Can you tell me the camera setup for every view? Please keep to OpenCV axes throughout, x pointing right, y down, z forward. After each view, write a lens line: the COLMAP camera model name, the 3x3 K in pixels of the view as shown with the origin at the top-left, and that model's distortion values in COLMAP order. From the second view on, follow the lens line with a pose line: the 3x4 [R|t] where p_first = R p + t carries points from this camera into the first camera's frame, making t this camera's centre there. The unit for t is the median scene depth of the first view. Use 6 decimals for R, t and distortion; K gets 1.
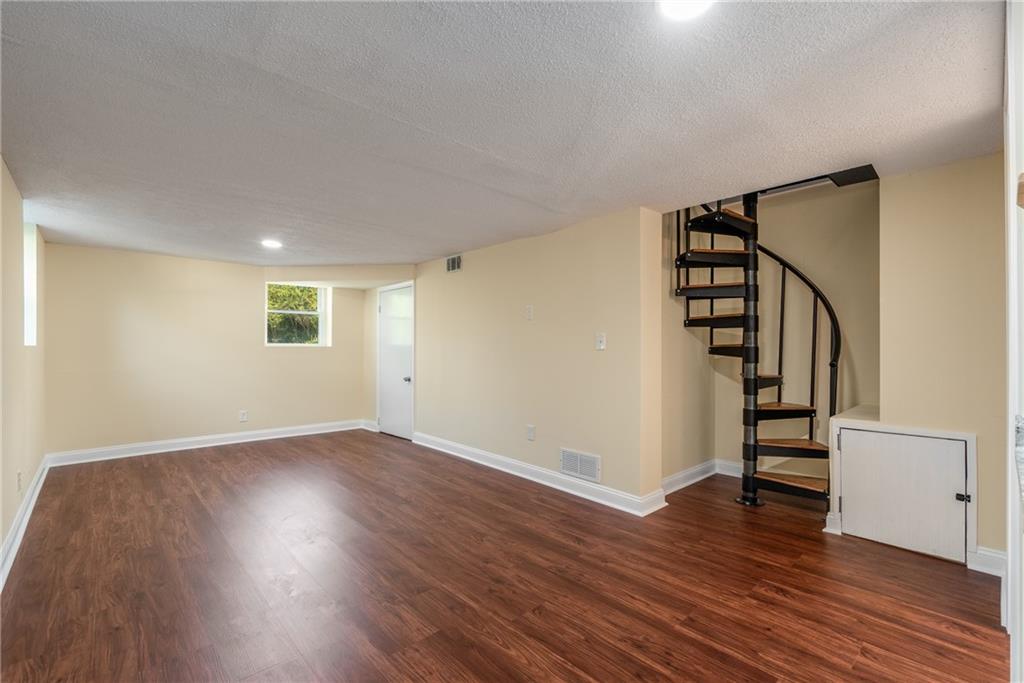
lens RADIAL K [[454.6, 0, 505.3], [0, 454.6, 335.3], [0, 0, 1]] dist [0.000428, -0.000086]
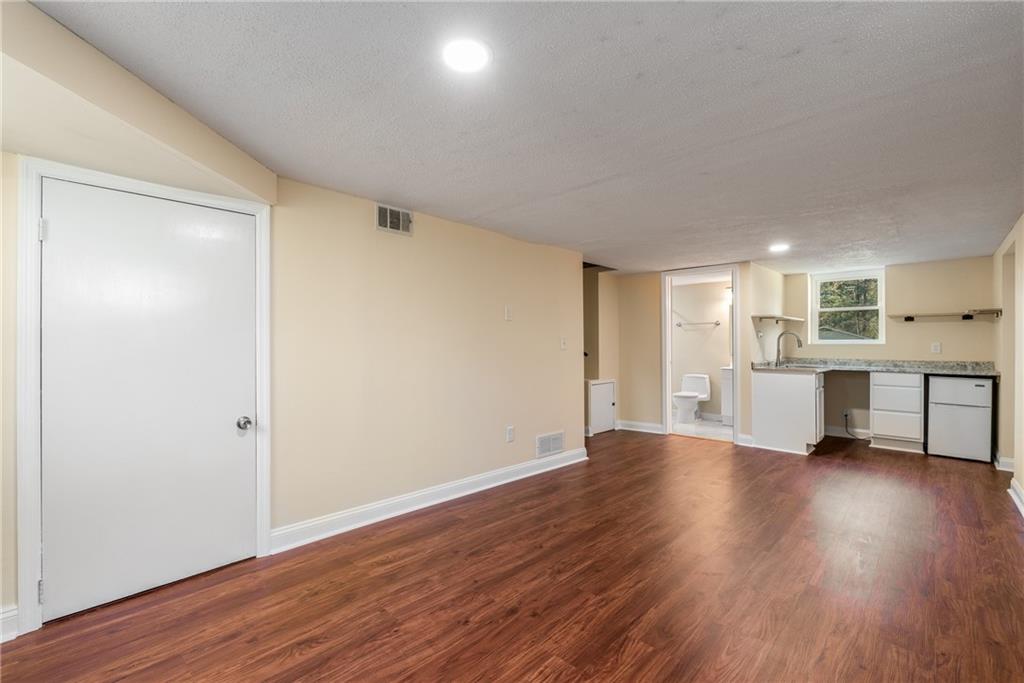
lens RADIAL K [[454.6, 0, 506.2], [0, 454.6, 350.1], [0, 0, 1]] dist [0.000428, -0.000086]
pose [[-0.076533, -0.015958, 0.996939, -0.964968], [-0.028132, 0.999508, 0.013840, 0.014993], [-0.996670, -0.026987, -0.076945, 1.124325]]
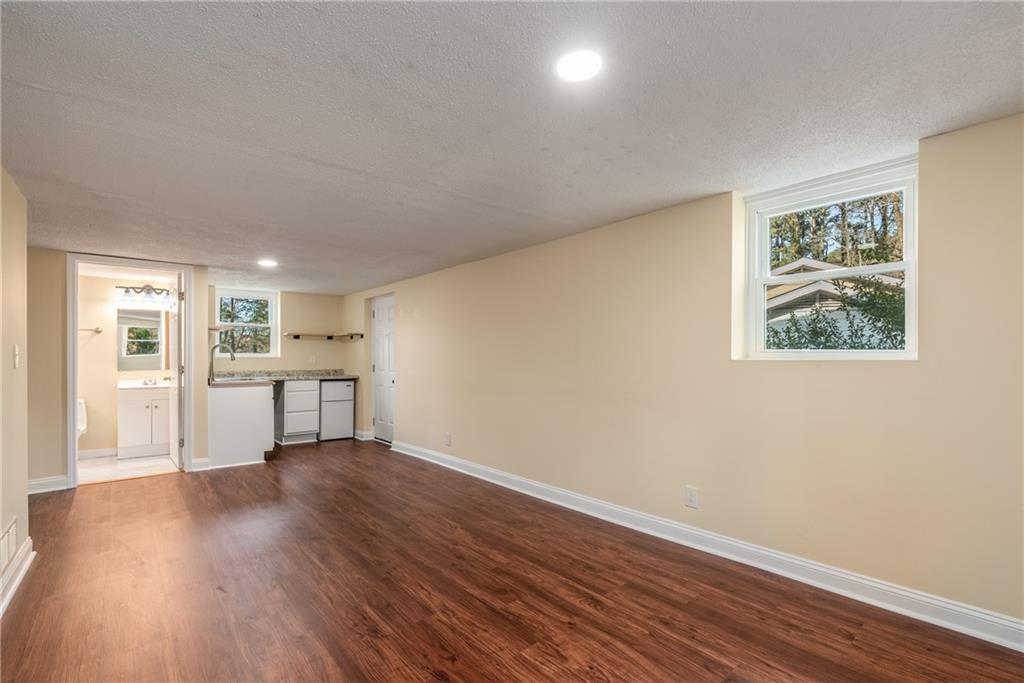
lens RADIAL K [[454.6, 0, 514.8], [0, 454.6, 357.7], [0, 0, 1]] dist [0.000428, -0.000086]
pose [[-0.999885, -0.001944, 0.015057, -0.522450], [-0.002351, 0.999632, -0.027009, 0.028254], [-0.014999, -0.027042, -0.999522, 1.517279]]
